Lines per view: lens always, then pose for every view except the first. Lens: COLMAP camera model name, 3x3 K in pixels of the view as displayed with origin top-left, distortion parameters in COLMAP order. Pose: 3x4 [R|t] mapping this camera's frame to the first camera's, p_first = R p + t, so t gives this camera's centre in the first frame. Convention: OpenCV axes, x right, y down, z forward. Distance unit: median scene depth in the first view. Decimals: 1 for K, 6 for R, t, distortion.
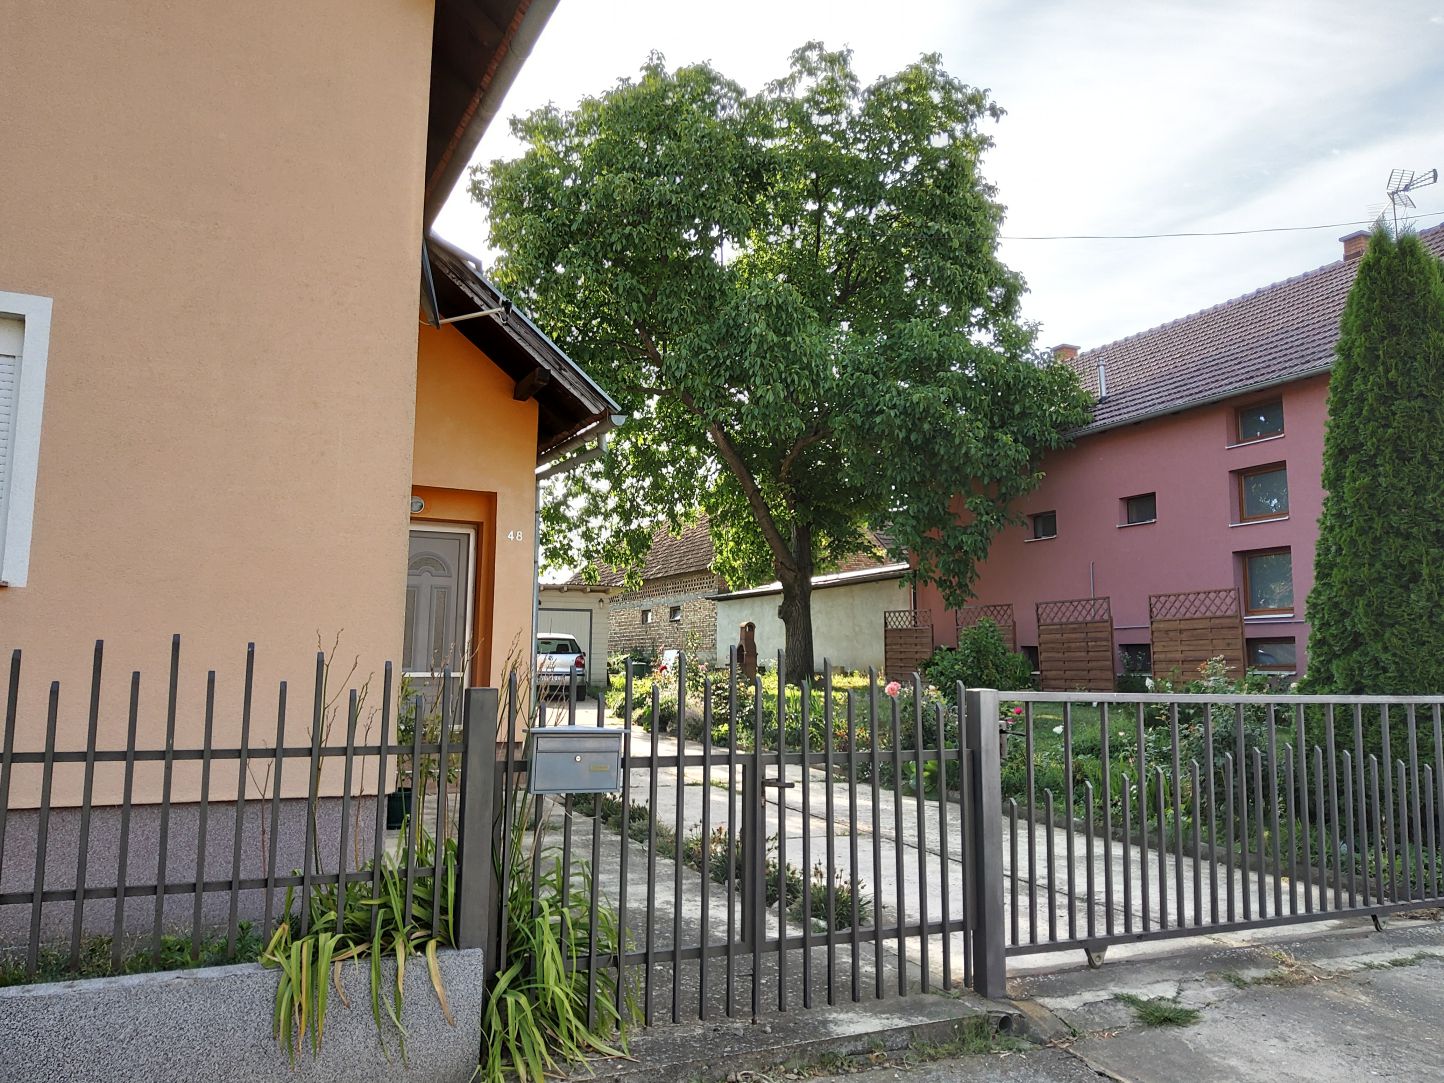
lens RADIAL K [[1127.9, 0, 722.0], [0, 1127.9, 541.5], [0, 0, 1]] dist [0.089274, -0.133642]
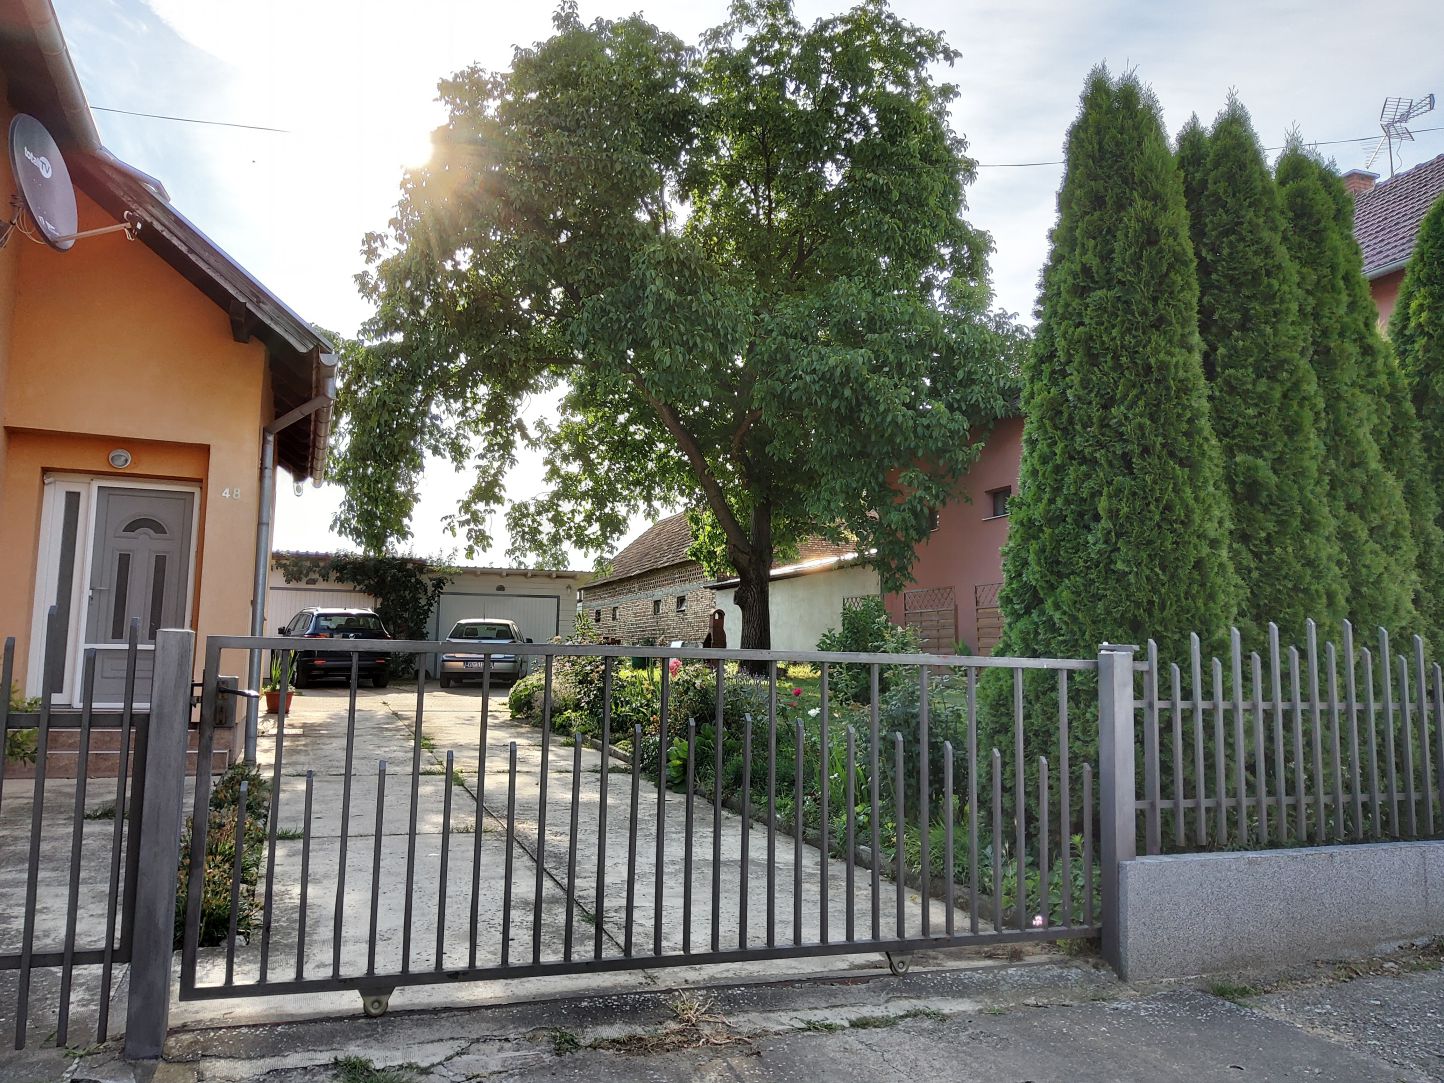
lens RADIAL K [[1102.7, 0, 760.2], [0, 1102.7, 551.9], [0, 0, 1]] dist [0.071976, -0.115135]
pose [[0.995675, -0.000607, -0.092905, 0.180672], [0.001202, 0.999979, 0.006344, 0.020991], [0.092900, -0.006428, 0.995655, 0.091456]]
